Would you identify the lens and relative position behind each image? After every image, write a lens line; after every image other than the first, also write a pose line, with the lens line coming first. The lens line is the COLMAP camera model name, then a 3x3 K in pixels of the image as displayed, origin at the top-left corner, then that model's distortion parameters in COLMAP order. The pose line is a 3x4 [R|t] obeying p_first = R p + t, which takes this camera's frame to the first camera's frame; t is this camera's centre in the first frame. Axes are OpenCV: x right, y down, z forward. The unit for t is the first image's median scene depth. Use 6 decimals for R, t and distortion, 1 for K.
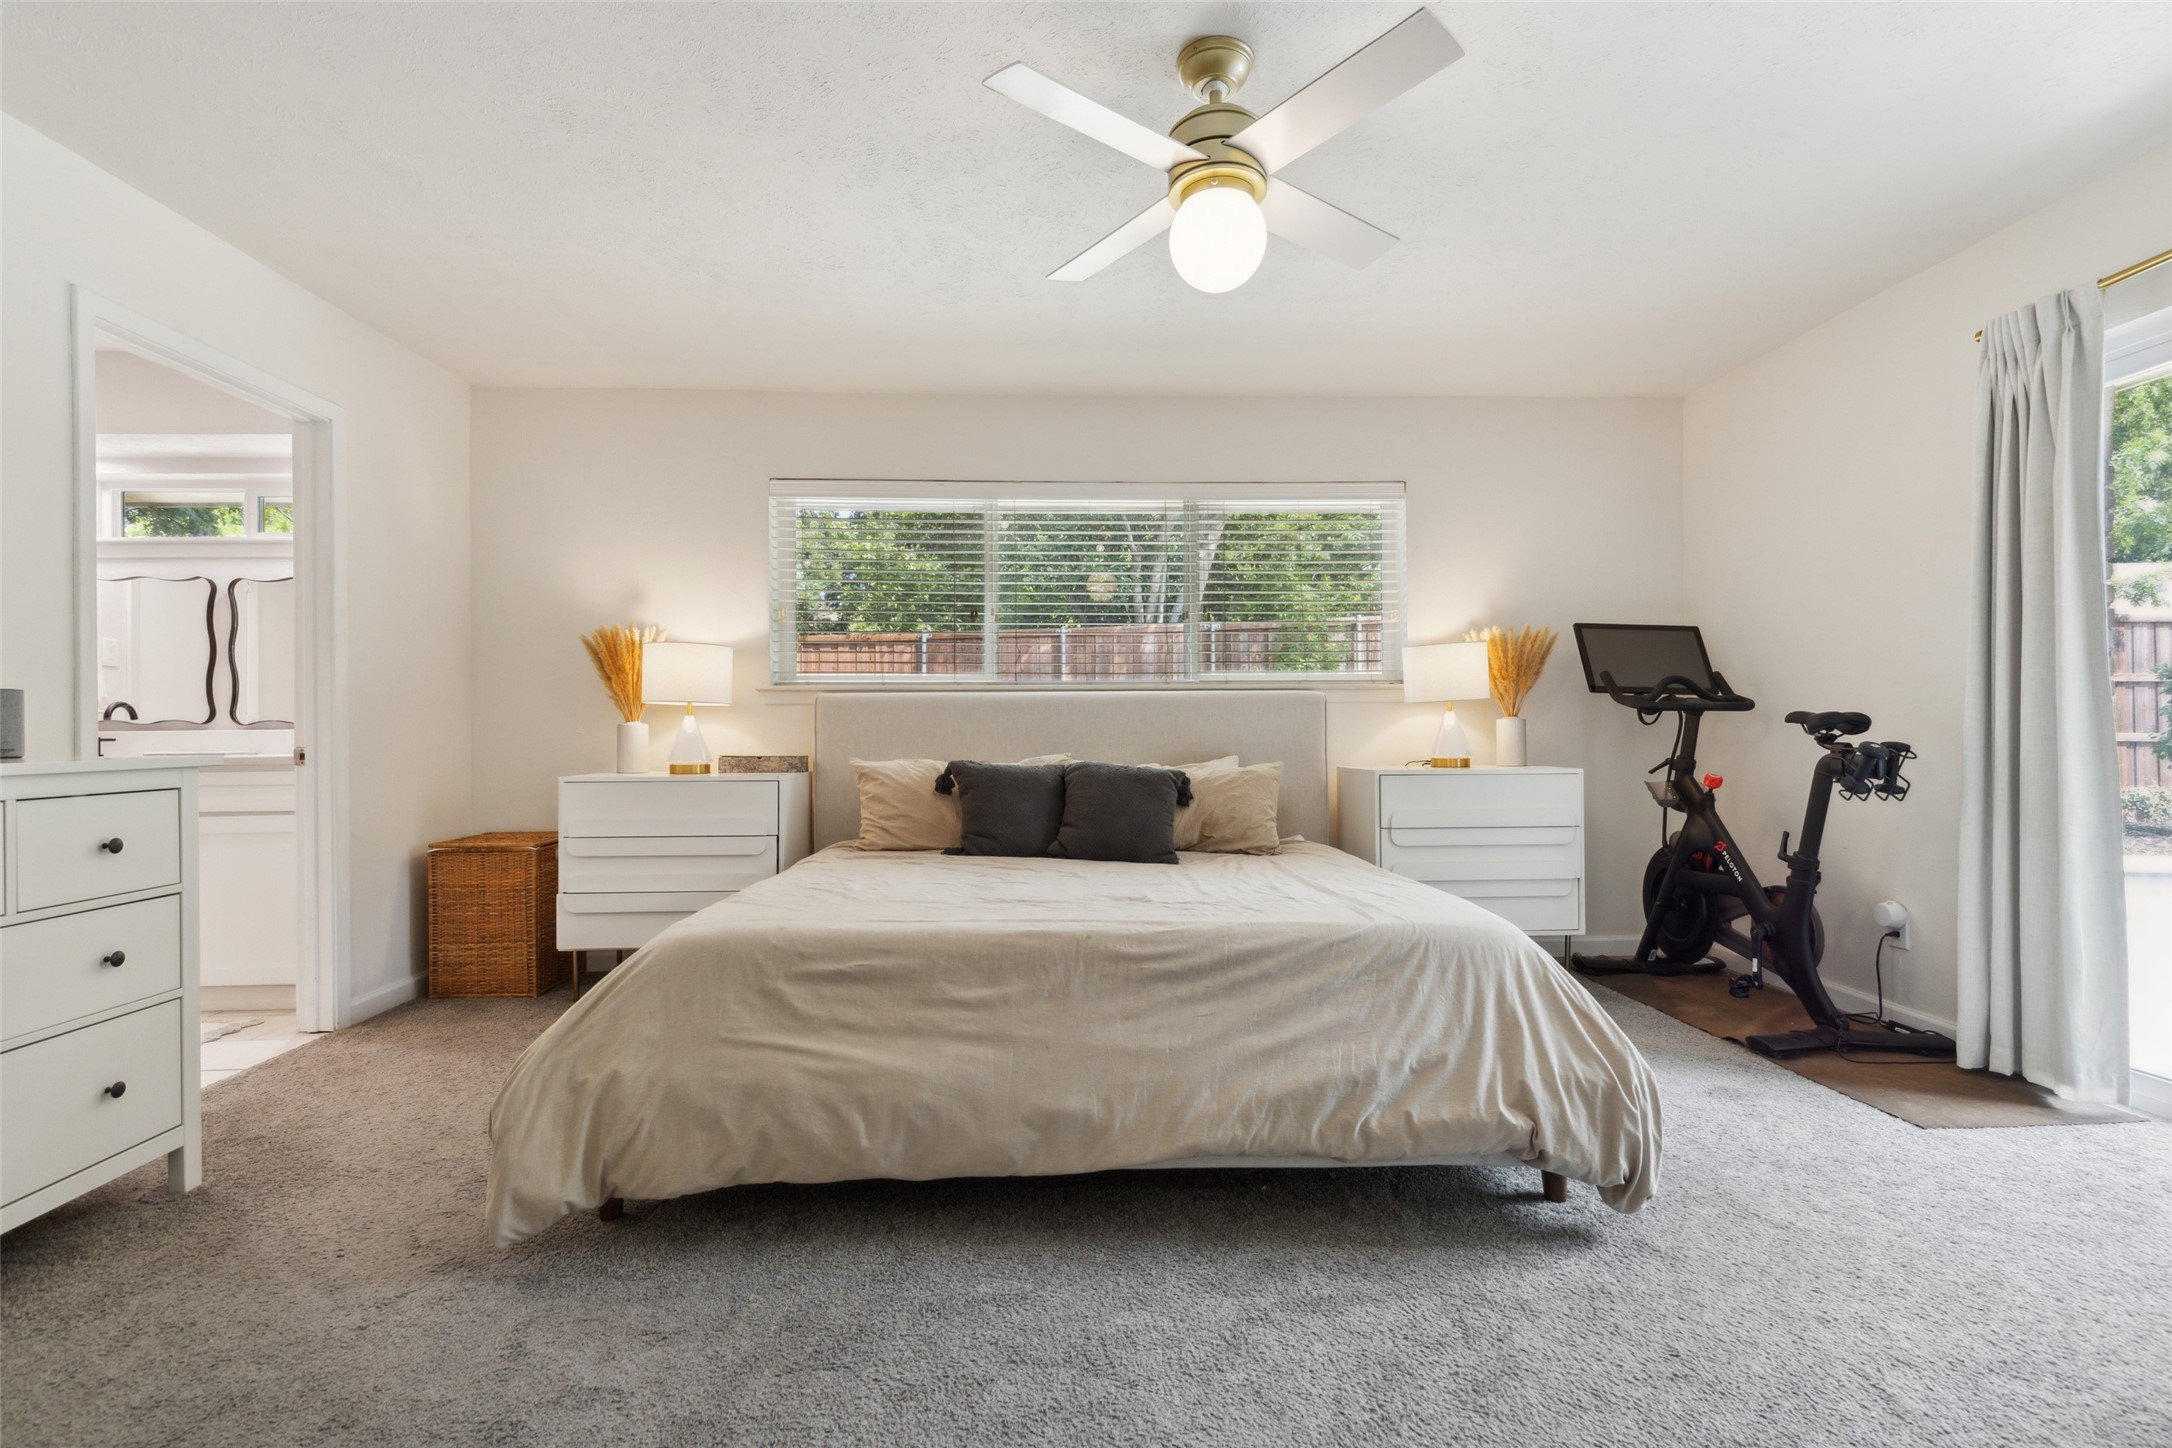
lens RADIAL K [[994.1, 0, 1082.6], [0, 994.1, 733.1], [0, 0, 1]] dist [0.005516, 0.000943]
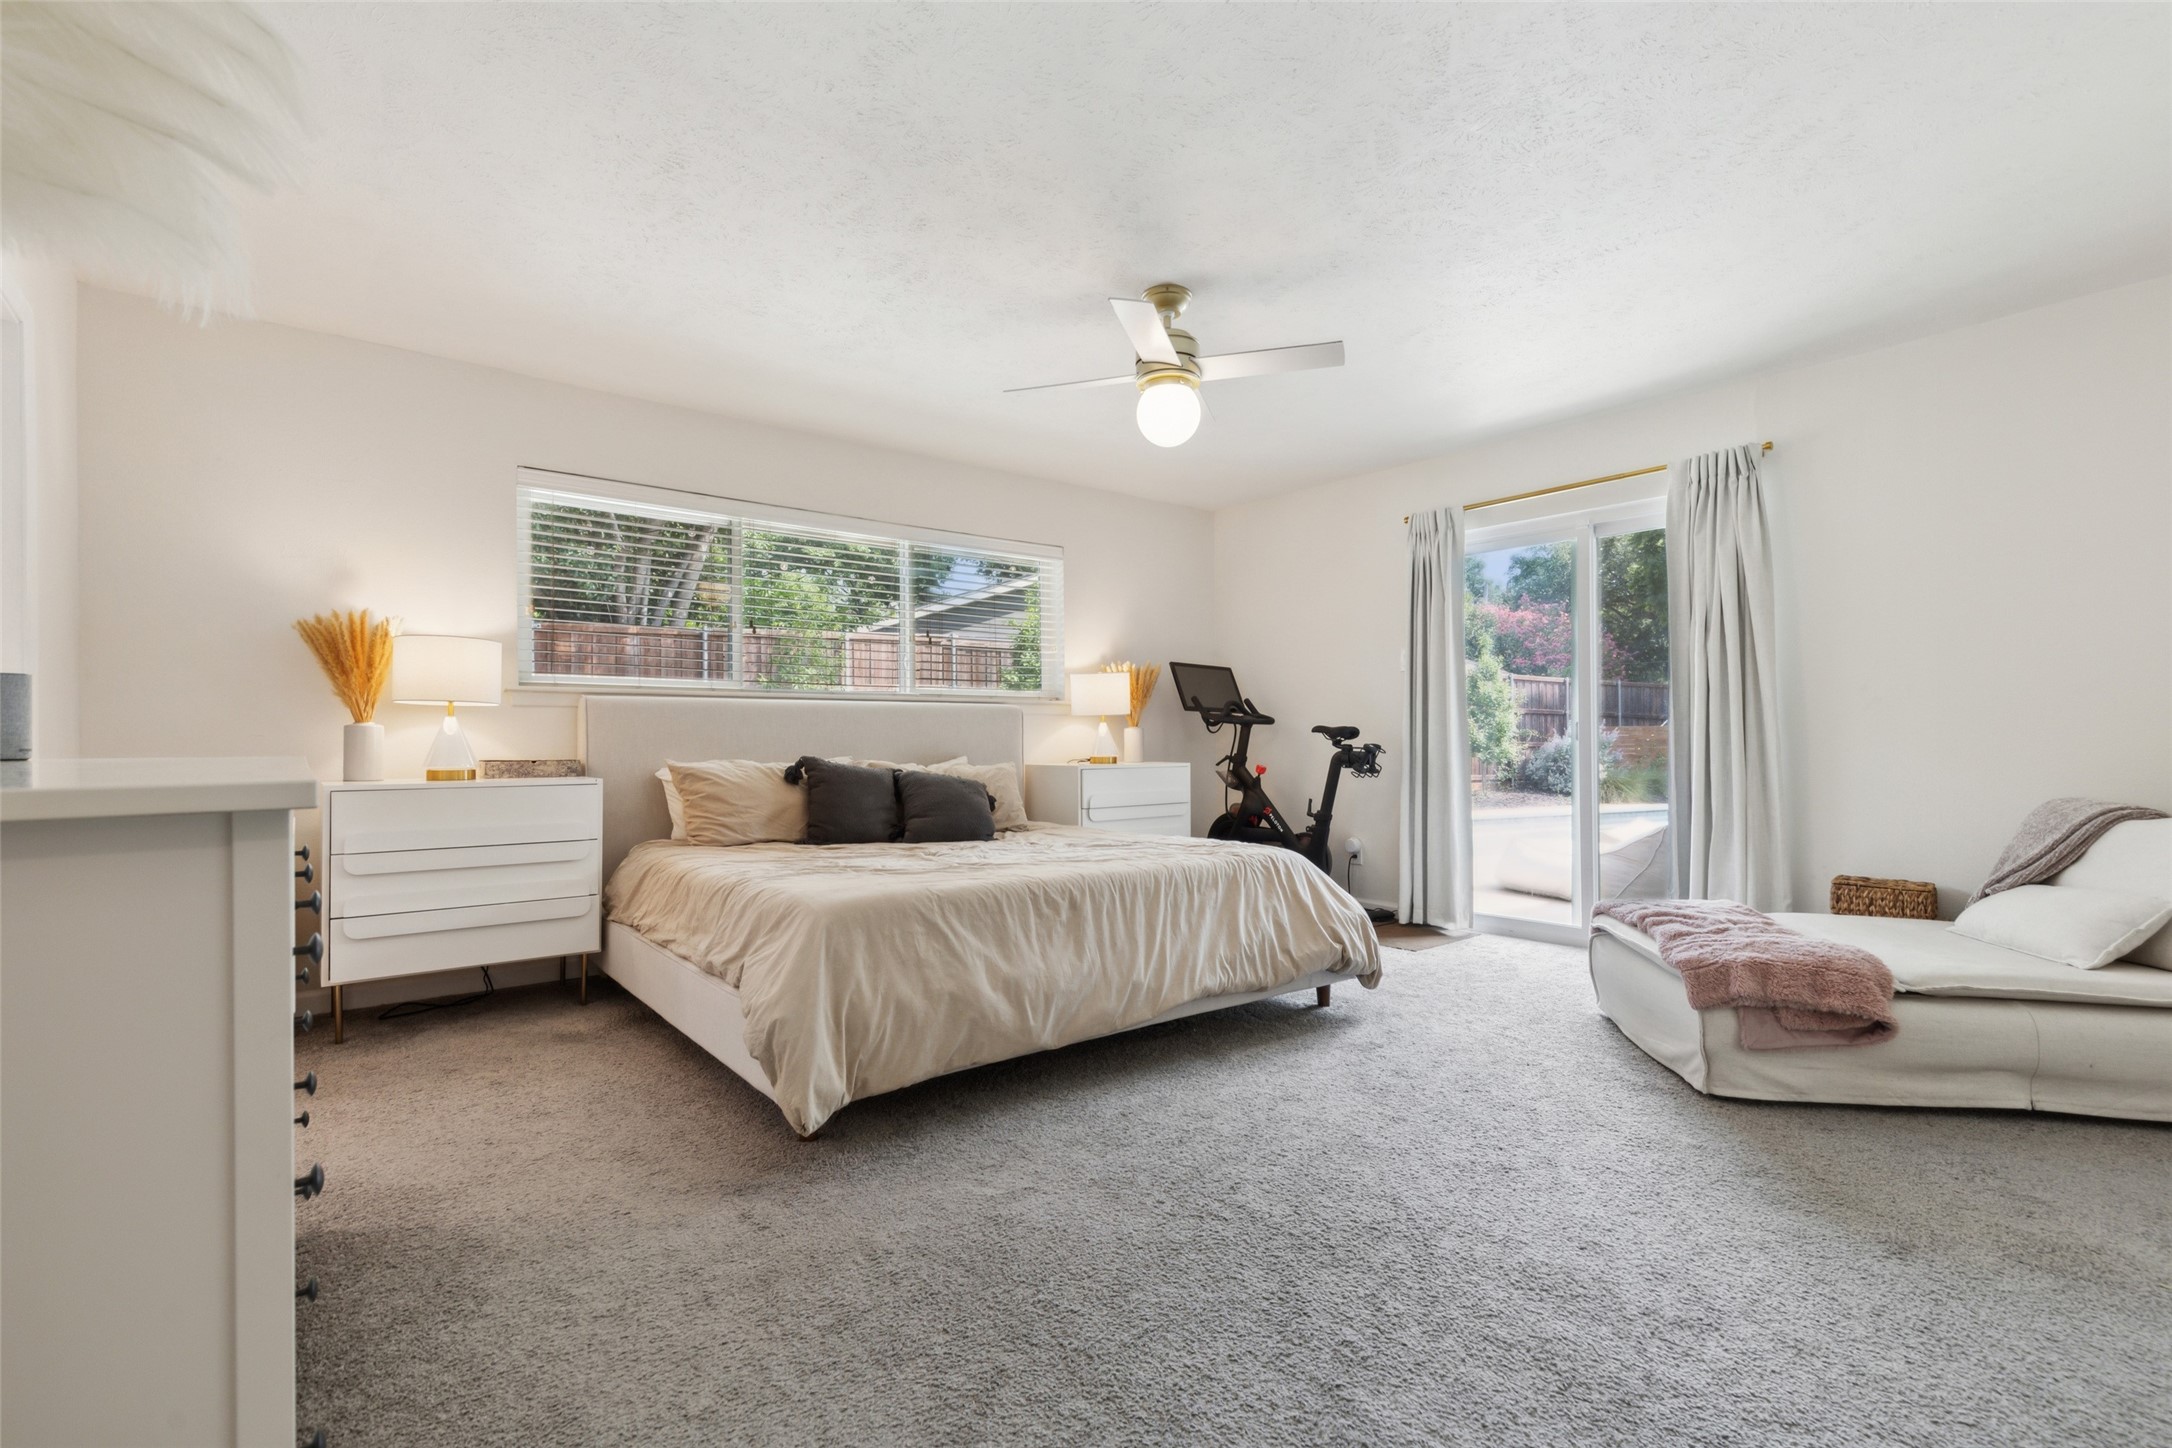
lens RADIAL K [[994.1, 0, 1067.1], [0, 994.1, 734.0], [0, 0, 1]] dist [0.005516, 0.000943]
pose [[0.812612, 0.005876, 0.582775, -0.499933], [-0.001514, 0.999967, -0.007972, 0.005363], [-0.582803, 0.005596, 0.812594, -0.082360]]
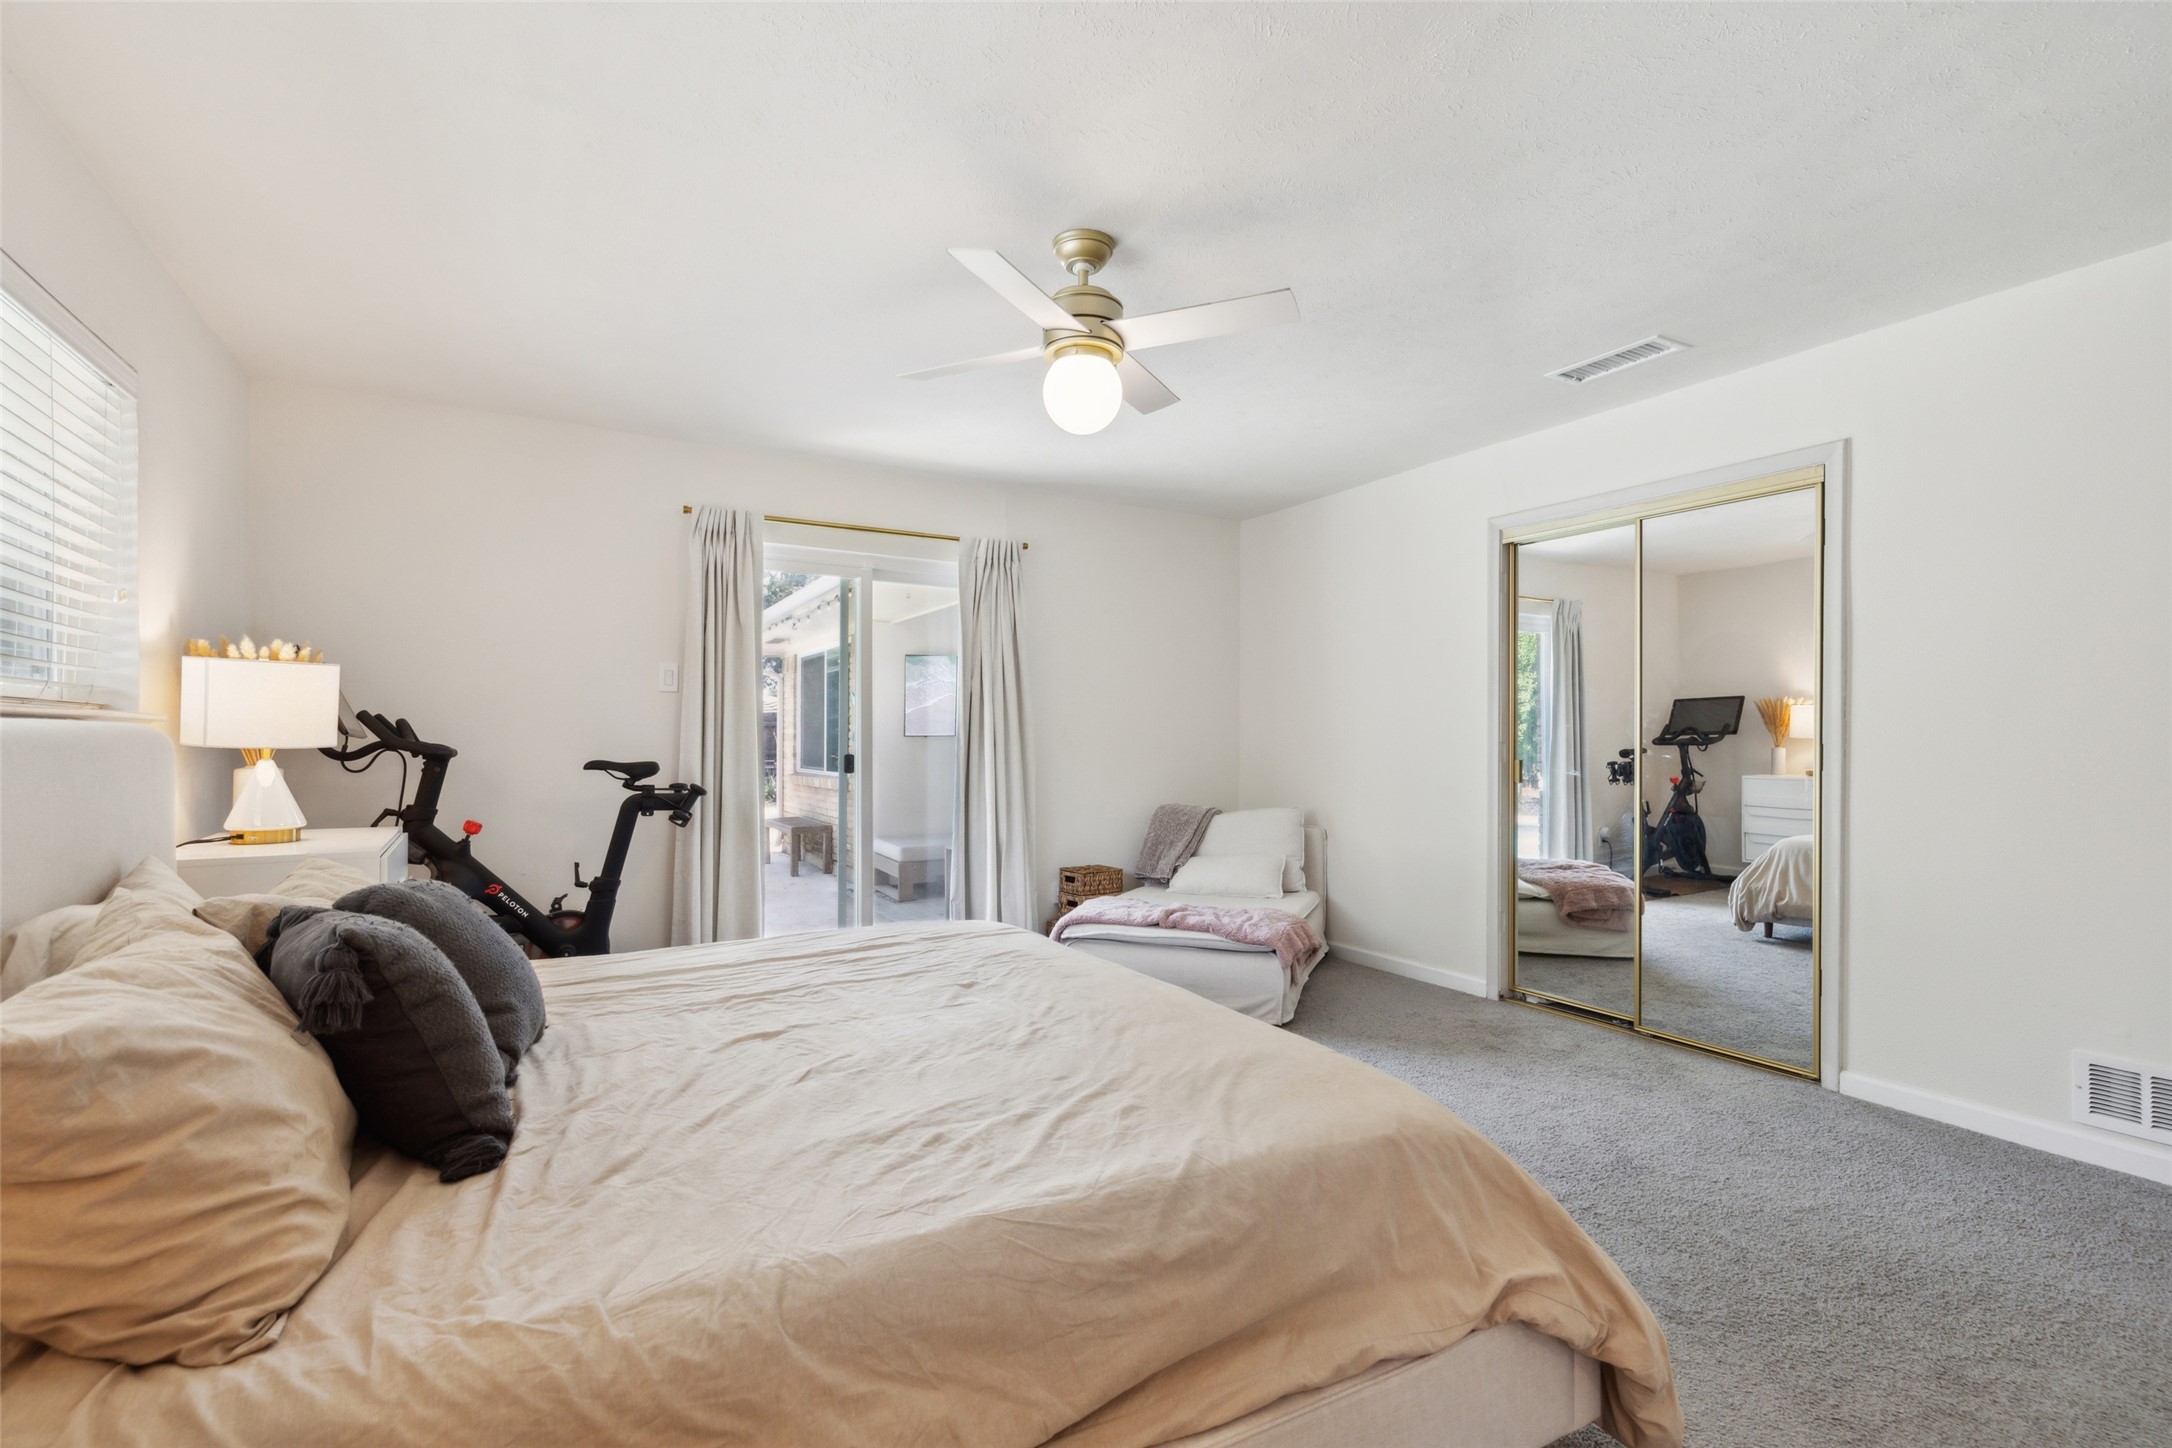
lens RADIAL K [[994.1, 0, 1099.1], [0, 994.1, 724.8], [0, 0, 1]] dist [0.005516, 0.000943]
pose [[-0.480867, 0.010252, 0.876734, -0.536859], [-0.003935, 0.999896, -0.013851, -0.042726], [-0.876785, -0.010110, -0.480776, 0.898290]]
